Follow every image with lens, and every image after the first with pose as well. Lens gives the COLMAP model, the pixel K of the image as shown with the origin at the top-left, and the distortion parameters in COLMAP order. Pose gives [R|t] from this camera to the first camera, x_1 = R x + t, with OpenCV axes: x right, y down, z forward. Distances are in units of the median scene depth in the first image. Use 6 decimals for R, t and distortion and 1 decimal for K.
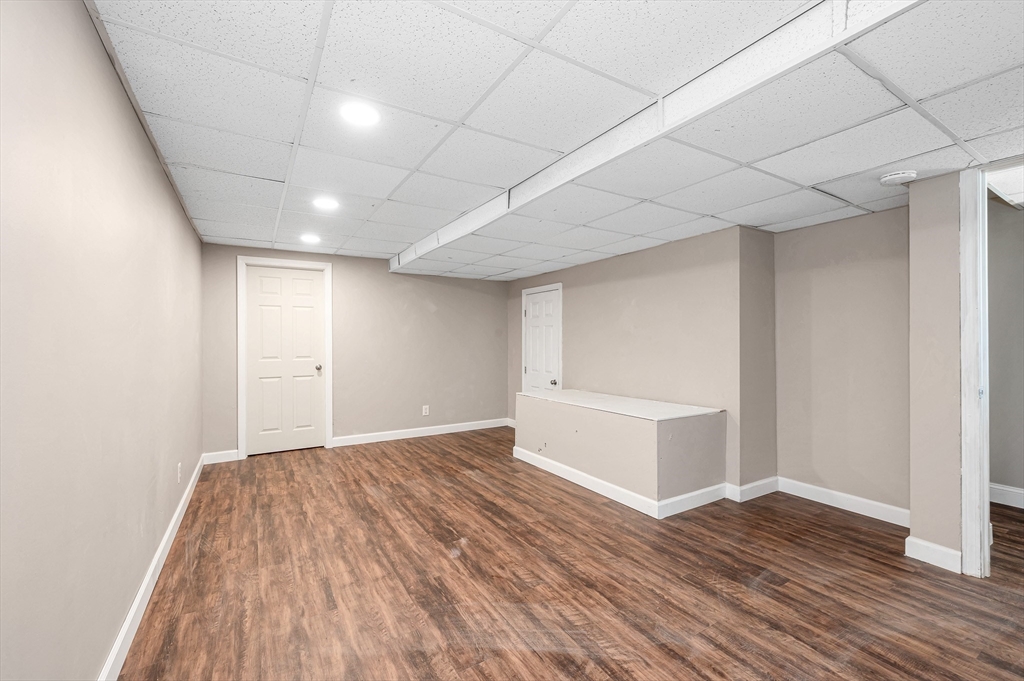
lens RADIAL K [[436.3, 0, 479.4], [0, 436.3, 331.2], [0, 0, 1]] dist [-0.001655, -0.000793]
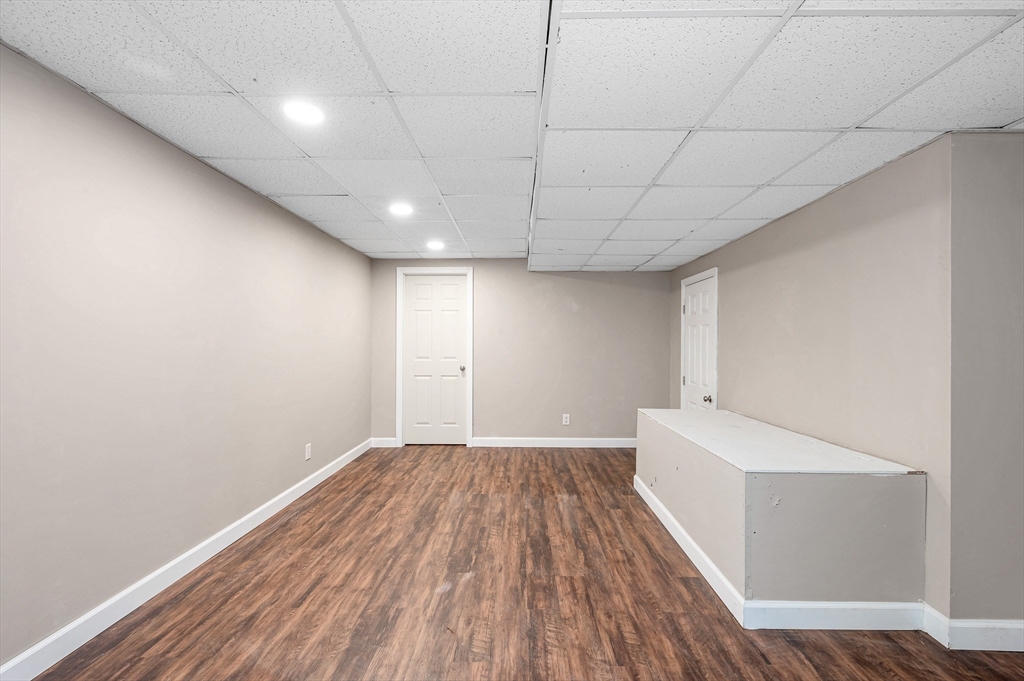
lens RADIAL K [[436.3, 0, 497.2], [0, 436.3, 332.6], [0, 0, 1]] dist [-0.001655, -0.000793]
pose [[0.854755, -0.006154, -0.518995, 0.422408], [0.005540, 0.999981, -0.002733, 0.002925], [0.519002, -0.000539, 0.854773, 0.267613]]
